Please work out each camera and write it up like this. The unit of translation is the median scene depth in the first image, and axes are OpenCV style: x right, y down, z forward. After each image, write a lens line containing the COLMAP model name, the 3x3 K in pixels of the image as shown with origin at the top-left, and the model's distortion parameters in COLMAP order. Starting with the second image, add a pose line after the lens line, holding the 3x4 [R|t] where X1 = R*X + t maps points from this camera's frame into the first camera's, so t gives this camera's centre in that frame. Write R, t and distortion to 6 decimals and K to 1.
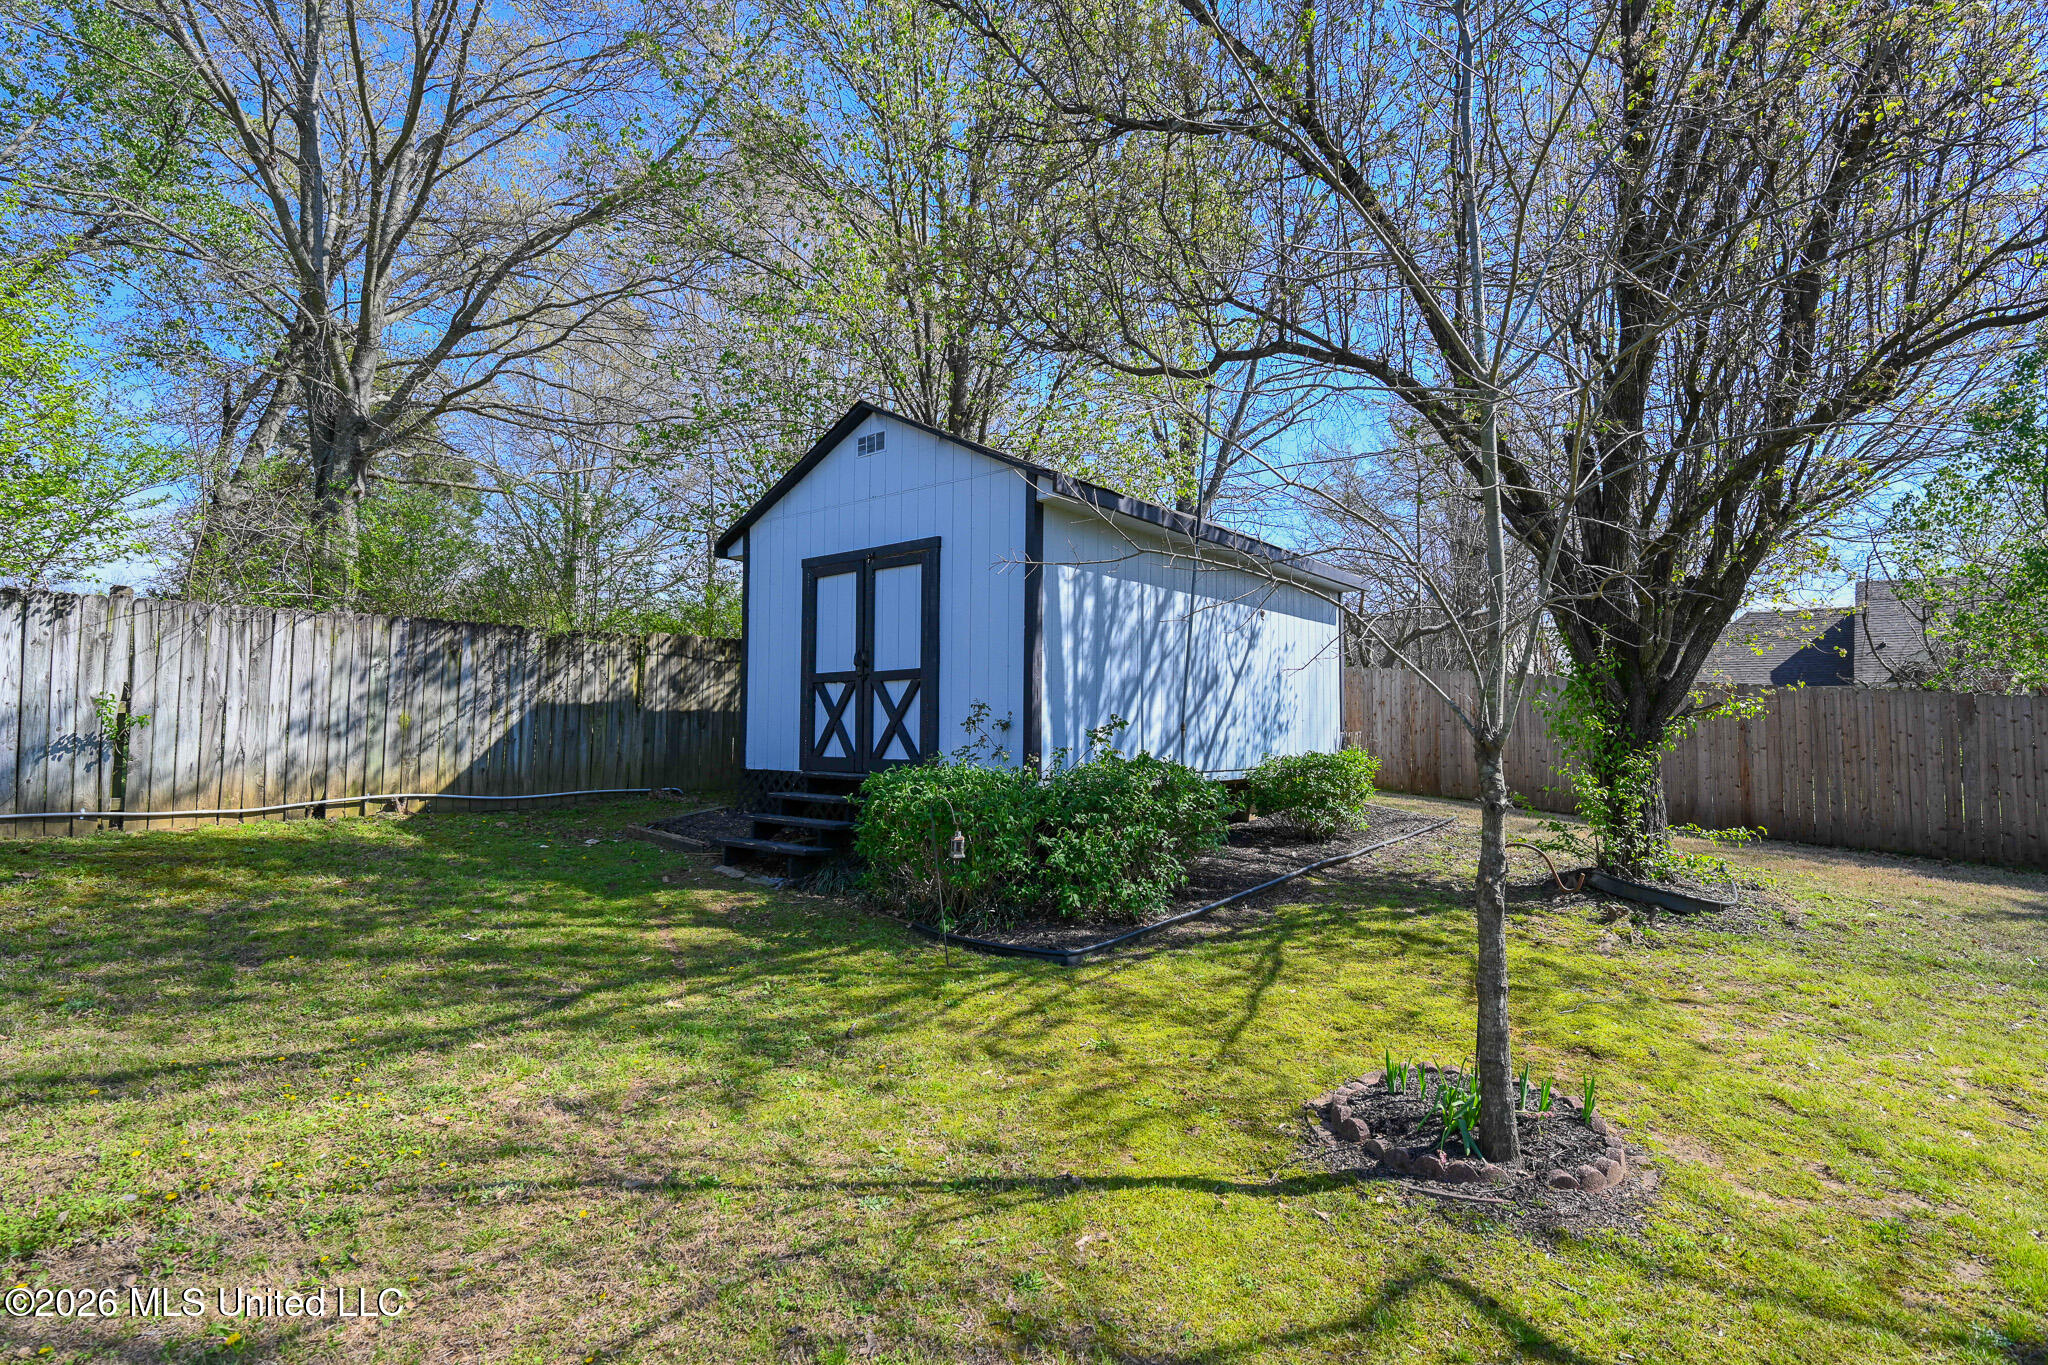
lens RADIAL K [[997.8, 0, 1018.3], [0, 997.8, 677.6], [0, 0, 1]] dist [0.000507, -0.000021]
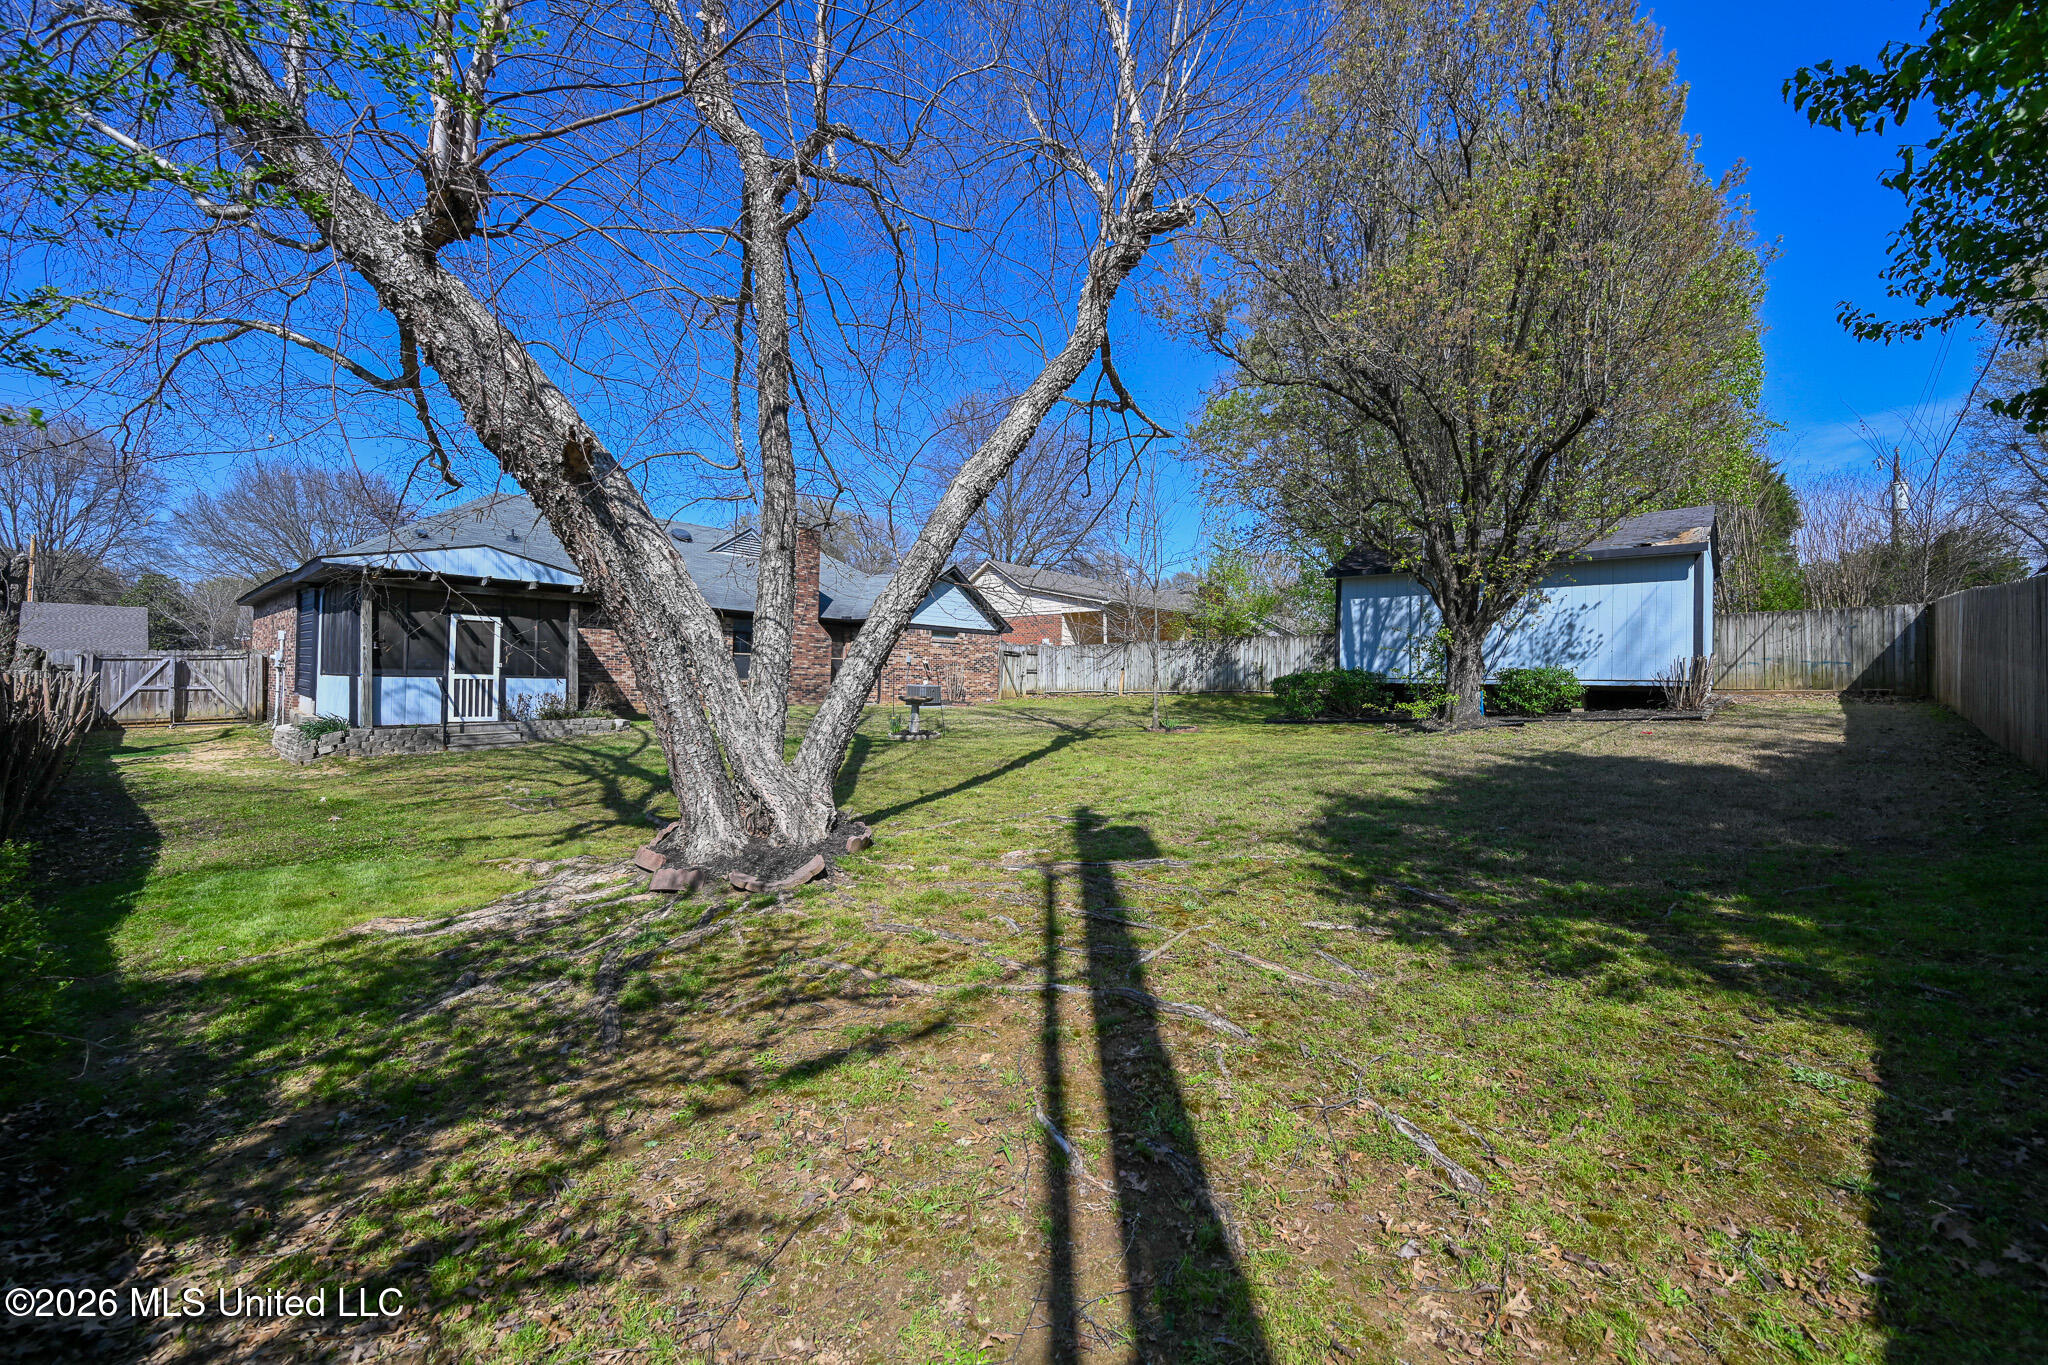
lens RADIAL K [[804.8, 0, 1028.8], [0, 804.8, 675.4], [0, 0, 1]] dist [-0.001349, 0.000115]
pose [[-0.050260, -0.024454, -0.998437, 1.988820], [0.030445, 0.999198, -0.026005, 0.107471], [0.998272, -0.031704, -0.049475, 0.197761]]
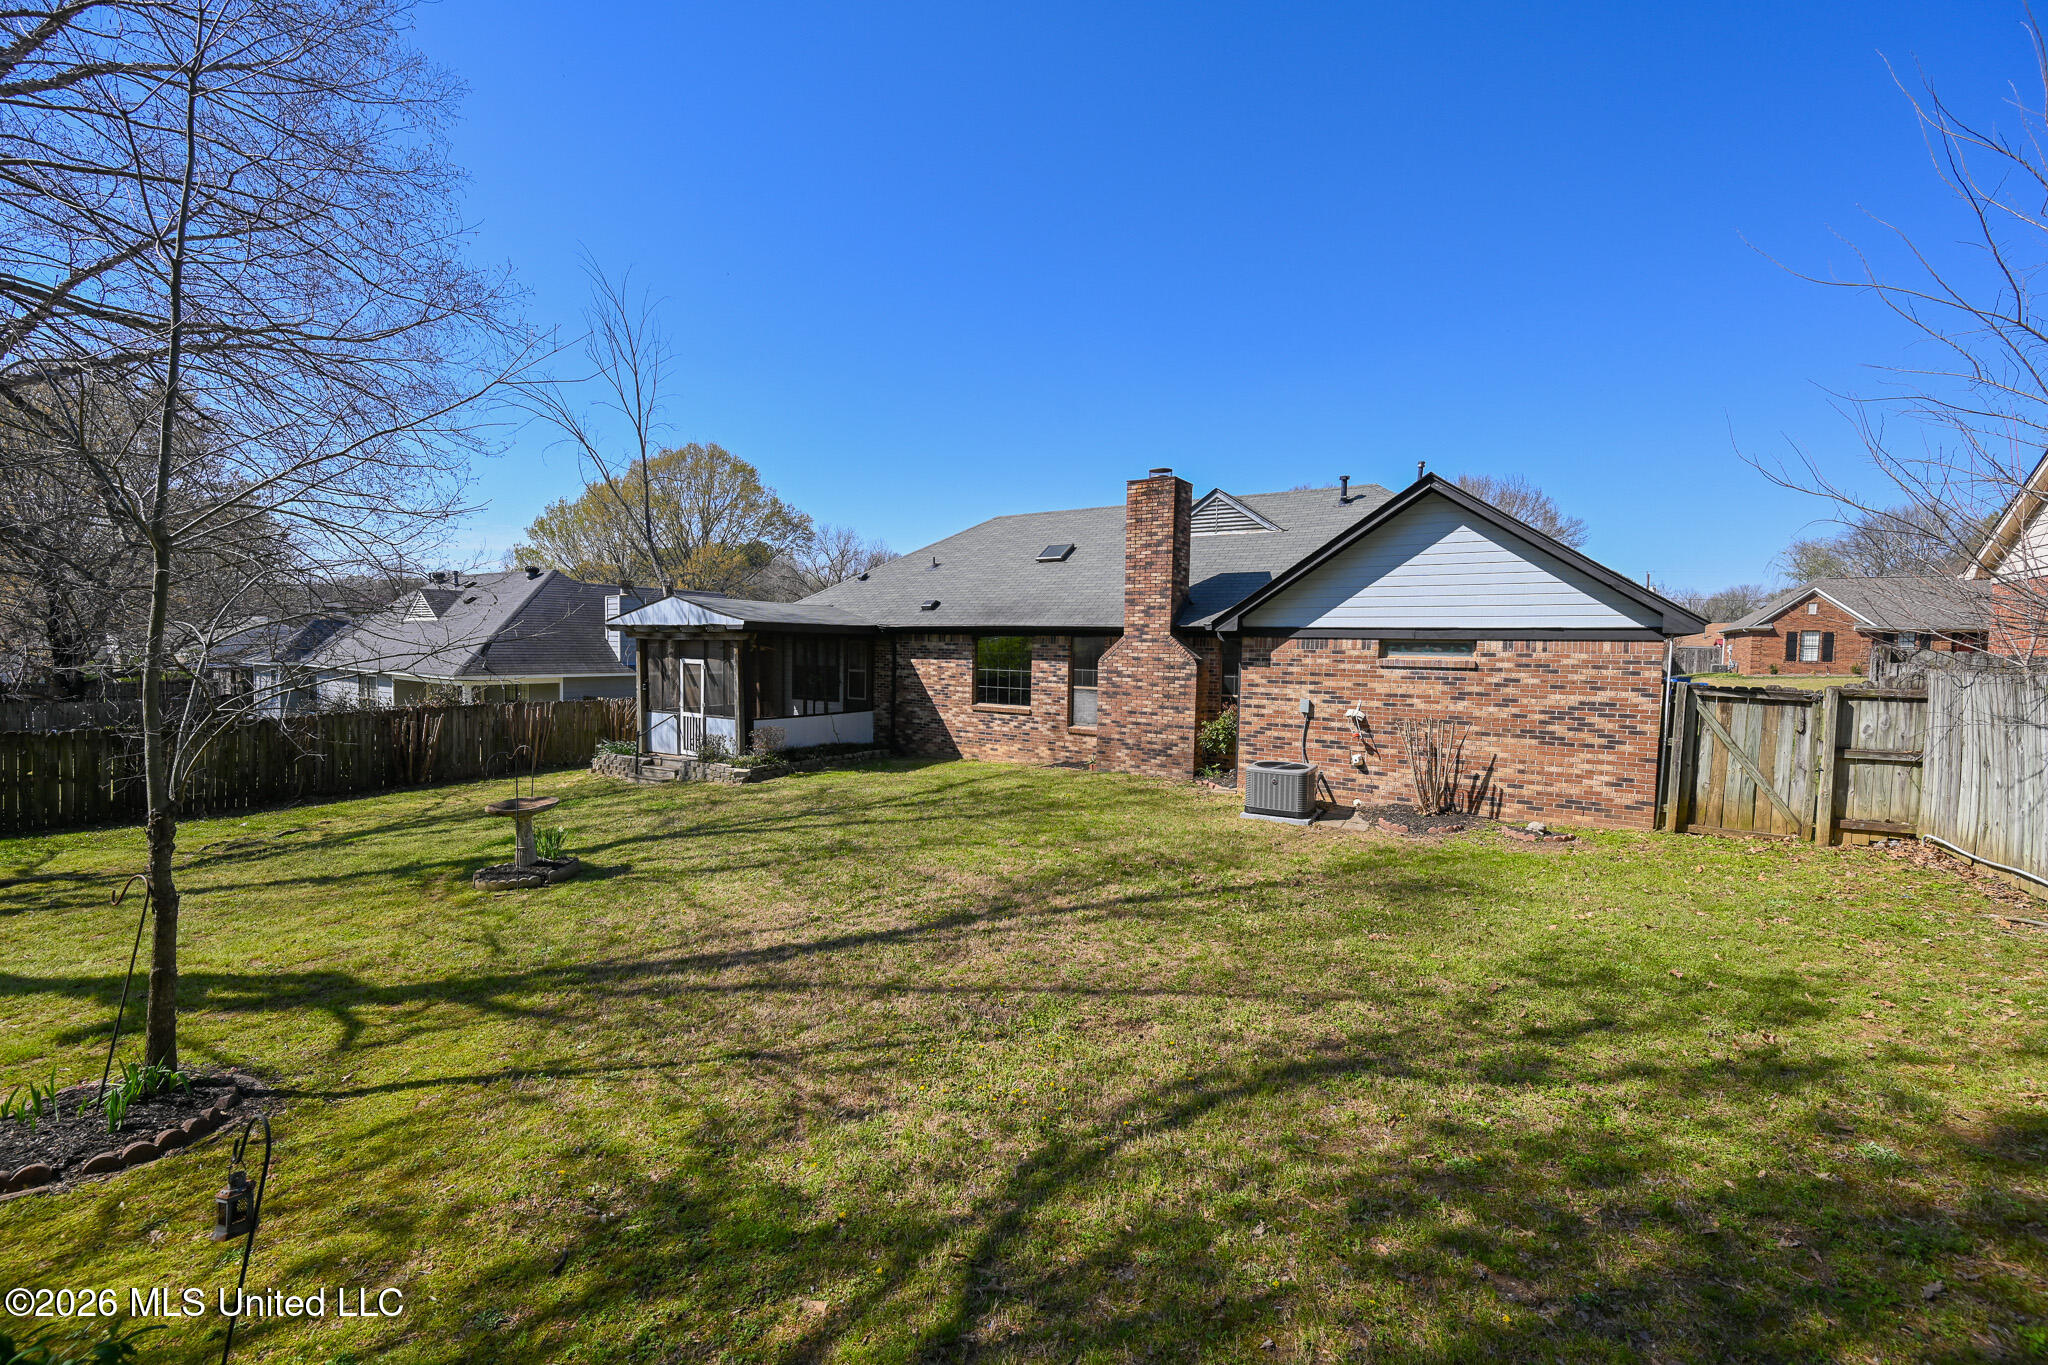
lens RADIAL K [[804.8, 0, 1034.9], [0, 804.8, 686.6], [0, 0, 1]] dist [-0.001349, 0.000115]
pose [[-0.993085, -0.026322, -0.114407, -0.234128], [-0.026148, 0.999654, -0.003024, -0.051311], [0.114447, -0.000011, -0.993429, 0.890457]]
